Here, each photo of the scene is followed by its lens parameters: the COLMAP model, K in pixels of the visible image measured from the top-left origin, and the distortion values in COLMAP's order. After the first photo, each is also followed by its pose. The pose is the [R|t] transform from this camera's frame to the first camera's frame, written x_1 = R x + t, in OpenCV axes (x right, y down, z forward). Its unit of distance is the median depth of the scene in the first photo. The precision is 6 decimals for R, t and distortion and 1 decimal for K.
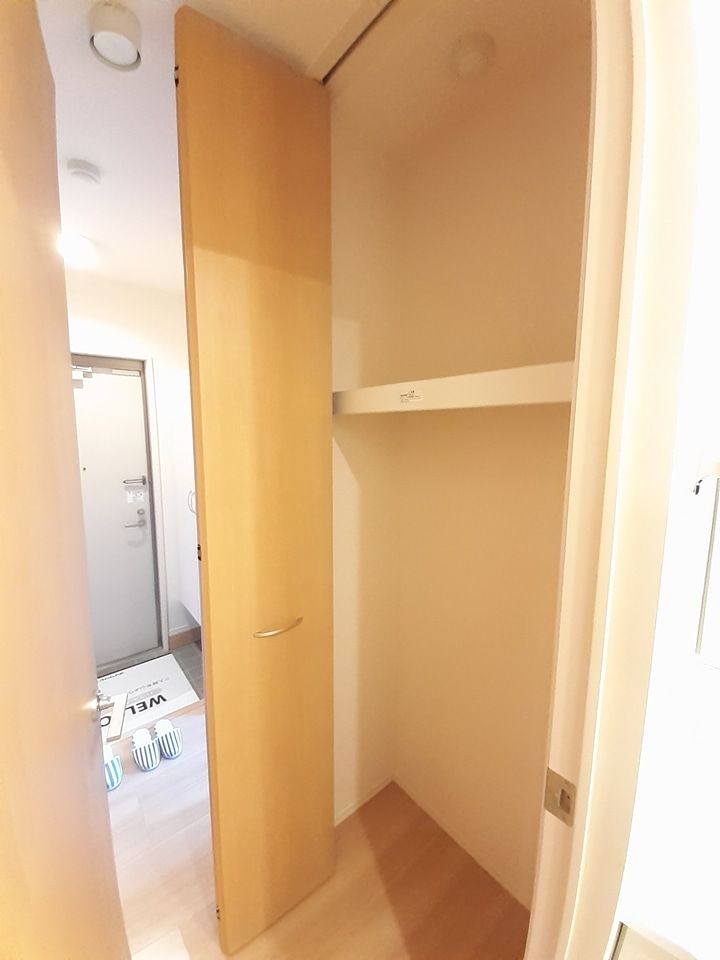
lens RADIAL K [[380.7, 0, 351.2], [0, 380.7, 475.4], [0, 0, 1]] dist [0.022031, -0.015879]
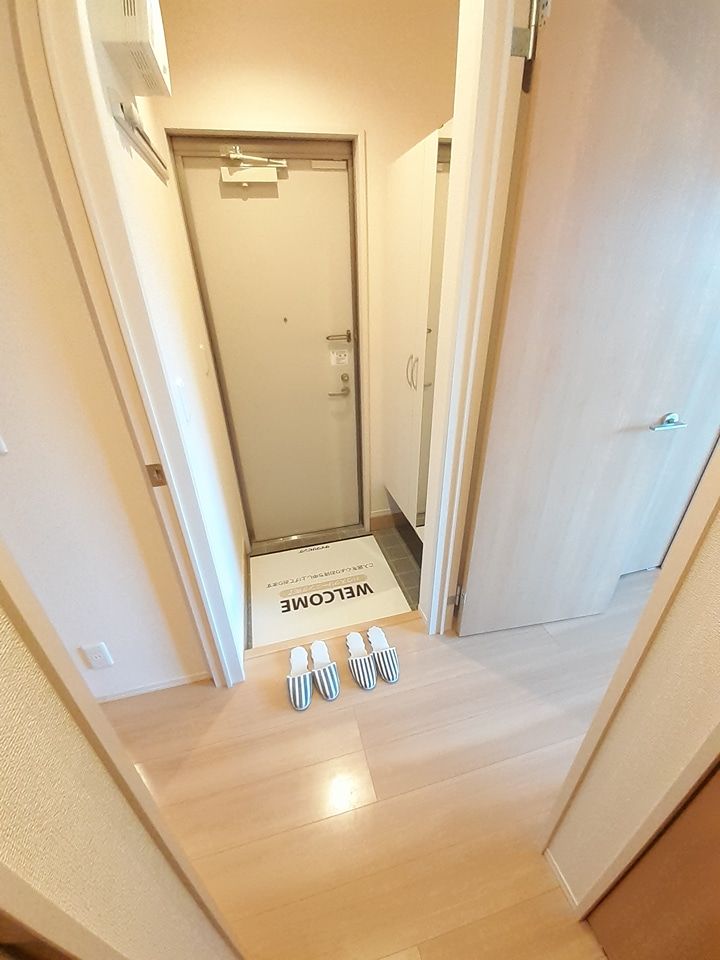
lens RADIAL K [[380.7, 0, 351.2], [0, 380.7, 475.4], [0, 0, 1]] dist [0.022031, -0.015879]
pose [[0.906080, 0.165315, -0.389475, -0.196943], [-0.012637, 0.930674, 0.365631, -0.007979], [0.422918, -0.326369, 0.845354, 0.265400]]
